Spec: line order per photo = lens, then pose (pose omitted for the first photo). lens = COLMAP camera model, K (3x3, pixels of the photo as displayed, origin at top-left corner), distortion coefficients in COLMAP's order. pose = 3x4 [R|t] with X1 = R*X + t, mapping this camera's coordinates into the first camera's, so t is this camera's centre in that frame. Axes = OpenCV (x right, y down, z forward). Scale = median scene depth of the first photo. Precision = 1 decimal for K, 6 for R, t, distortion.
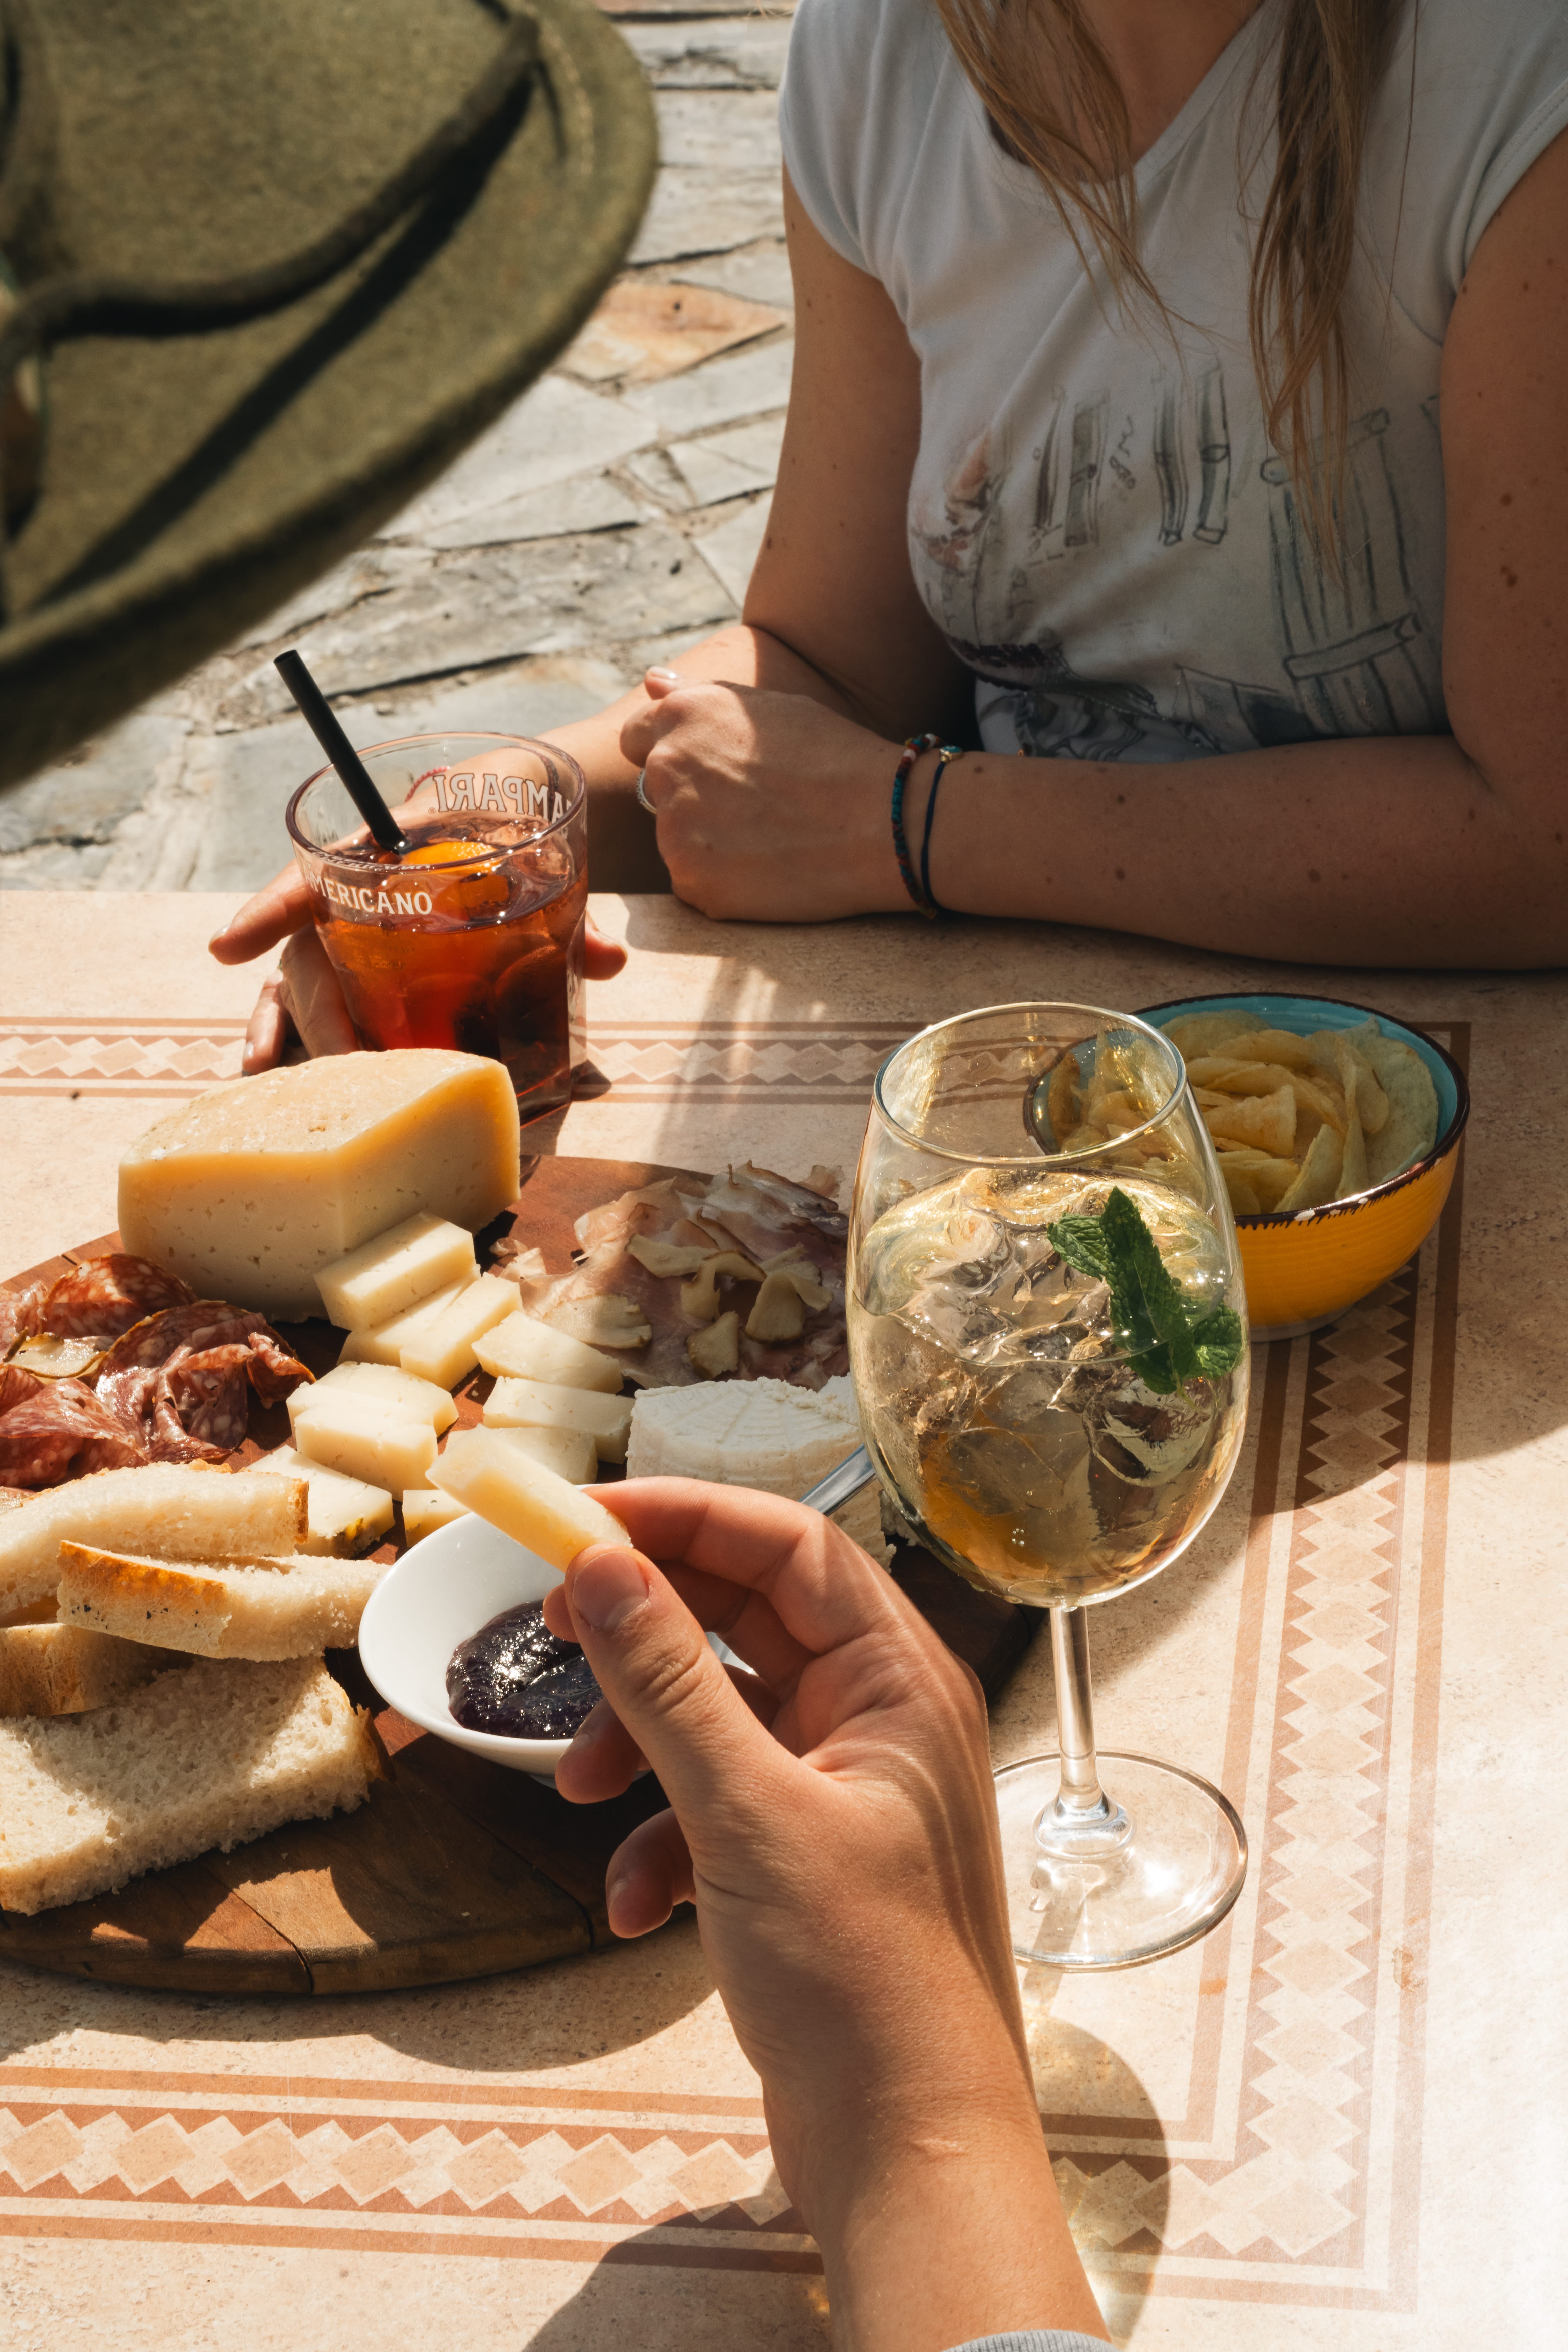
lens RADIAL K [[4683.5, 0, 784.0], [0, 4683.5, 1176.0], [0, 0, 1]] dist [0.338036, -0.154761]
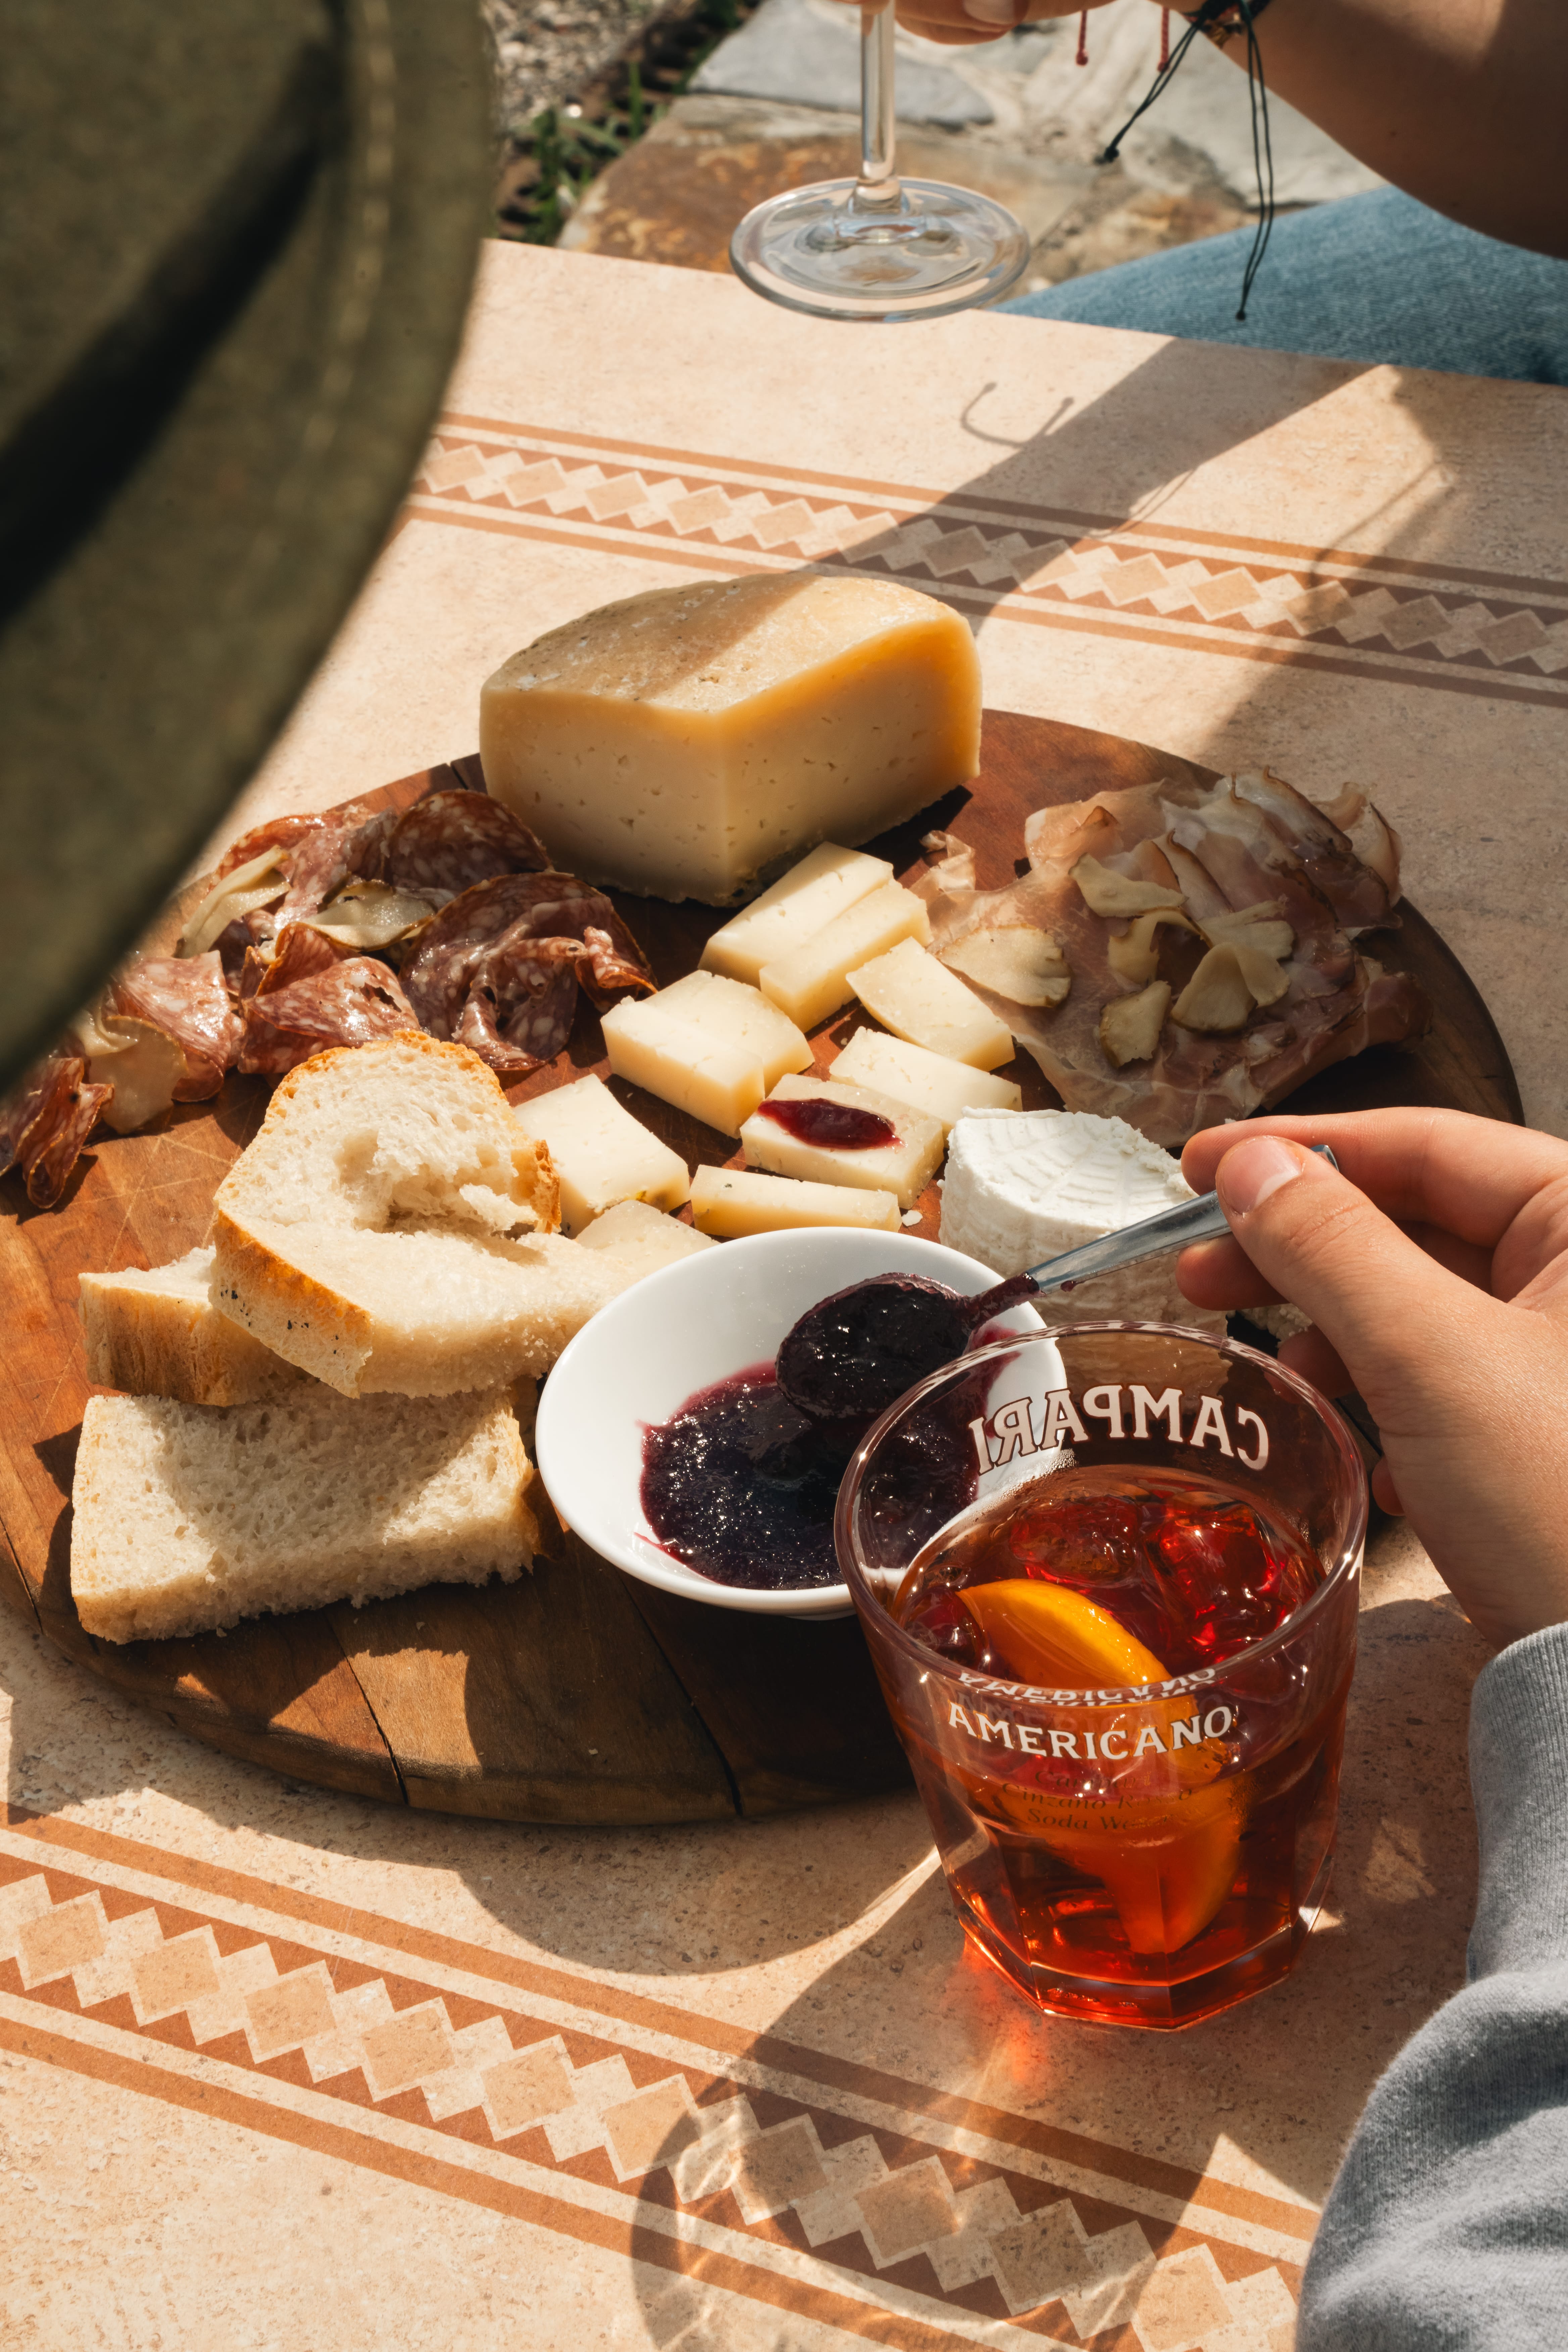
lens RADIAL K [[4683.5, 0, 784.0], [0, 4683.5, 1176.0], [0, 0, 1]] dist [0.338036, -0.154761]
pose [[0.955824, 0.163071, -0.244557, 0.147815], [-0.110072, 0.970032, 0.216613, -0.121730], [0.272552, -0.180125, 0.945130, 0.249877]]
